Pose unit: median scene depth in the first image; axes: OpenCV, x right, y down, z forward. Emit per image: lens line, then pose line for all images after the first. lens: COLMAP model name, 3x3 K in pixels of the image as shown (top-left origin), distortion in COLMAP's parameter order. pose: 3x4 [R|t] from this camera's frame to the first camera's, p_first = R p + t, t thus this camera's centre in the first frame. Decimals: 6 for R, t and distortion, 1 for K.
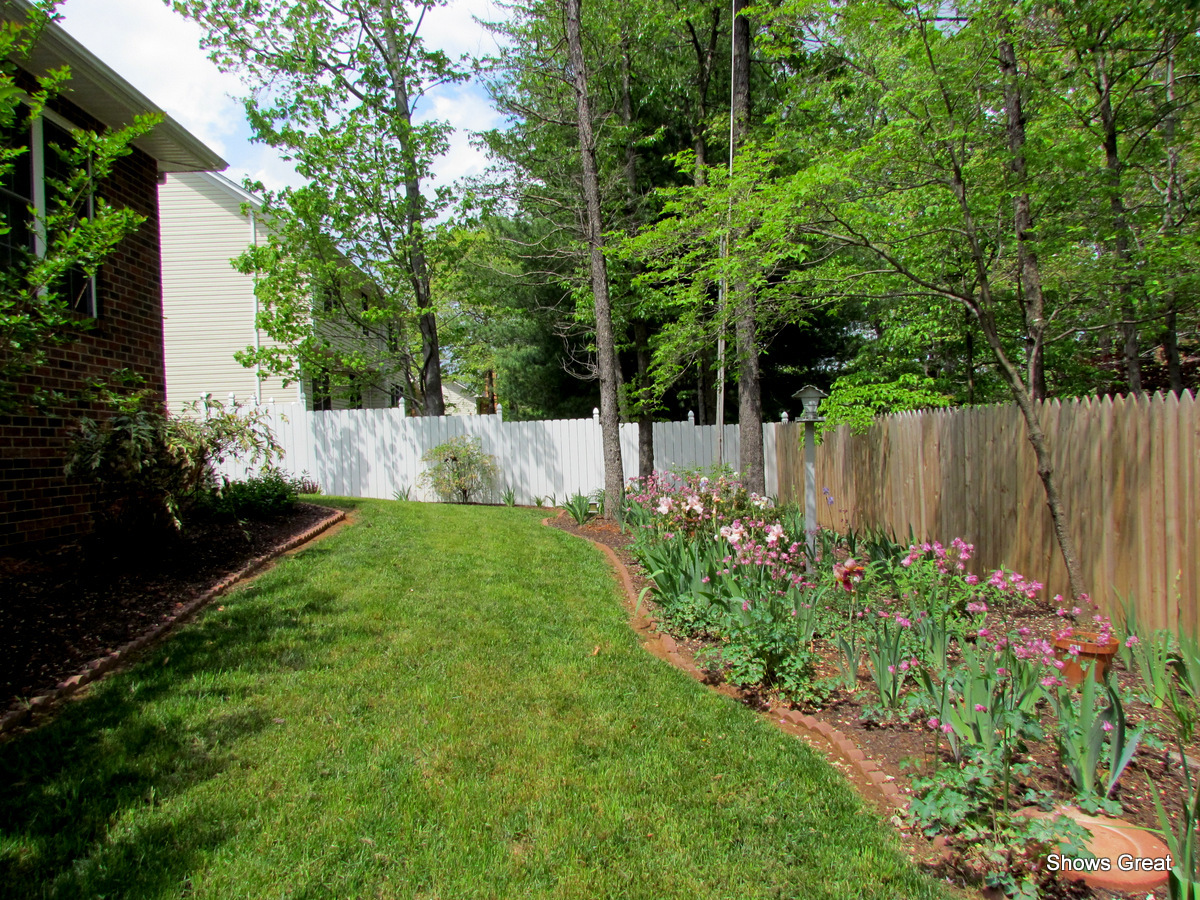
lens RADIAL K [[850.7, 0, 603.2], [0, 850.7, 449.1], [0, 0, 1]] dist [-0.032863, 0.012414]
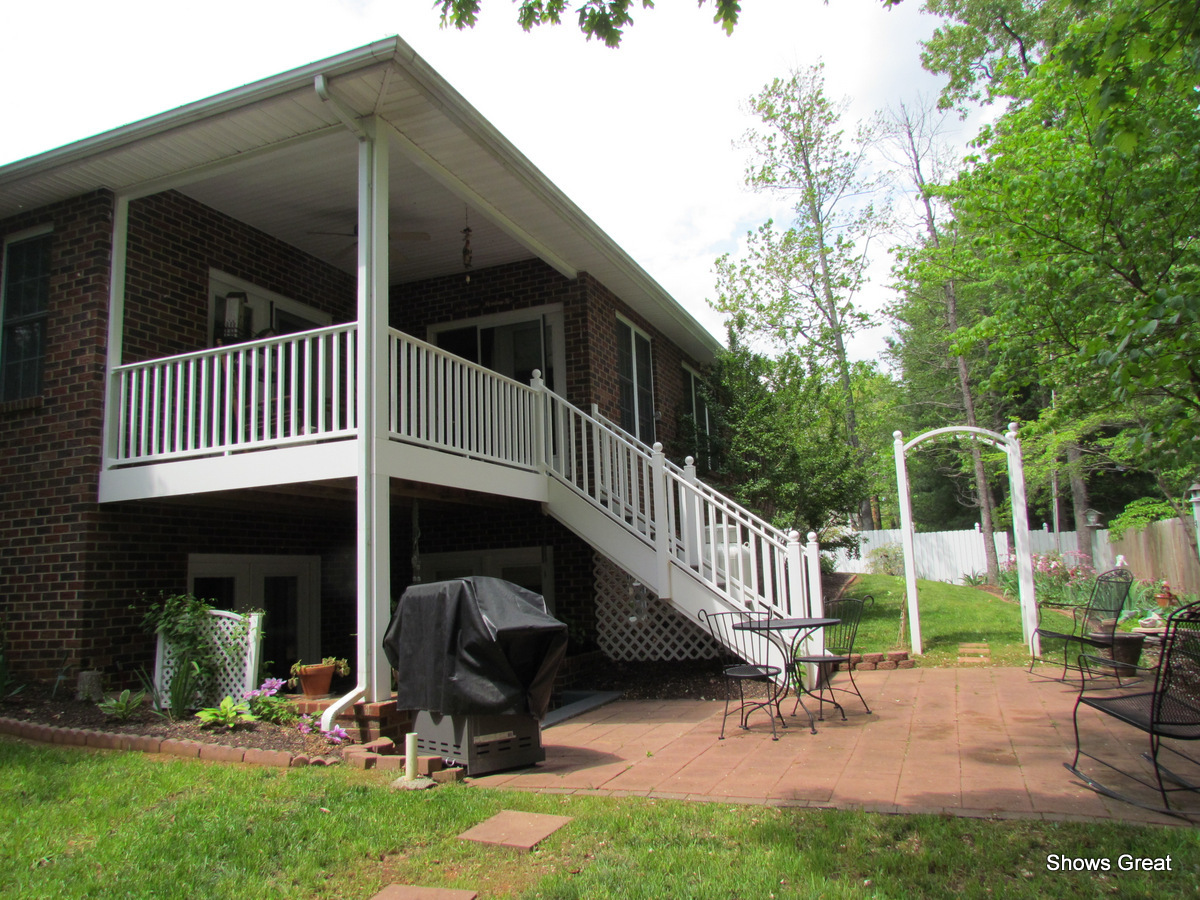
lens RADIAL K [[850.7, 0, 603.2], [0, 850.7, 449.1], [0, 0, 1]] dist [-0.032863, 0.012414]
pose [[0.915947, -0.062085, -0.396468, -0.016108], [0.006134, 0.990011, -0.140860, 0.039353], [0.401252, 0.126588, 0.907178, -0.855343]]
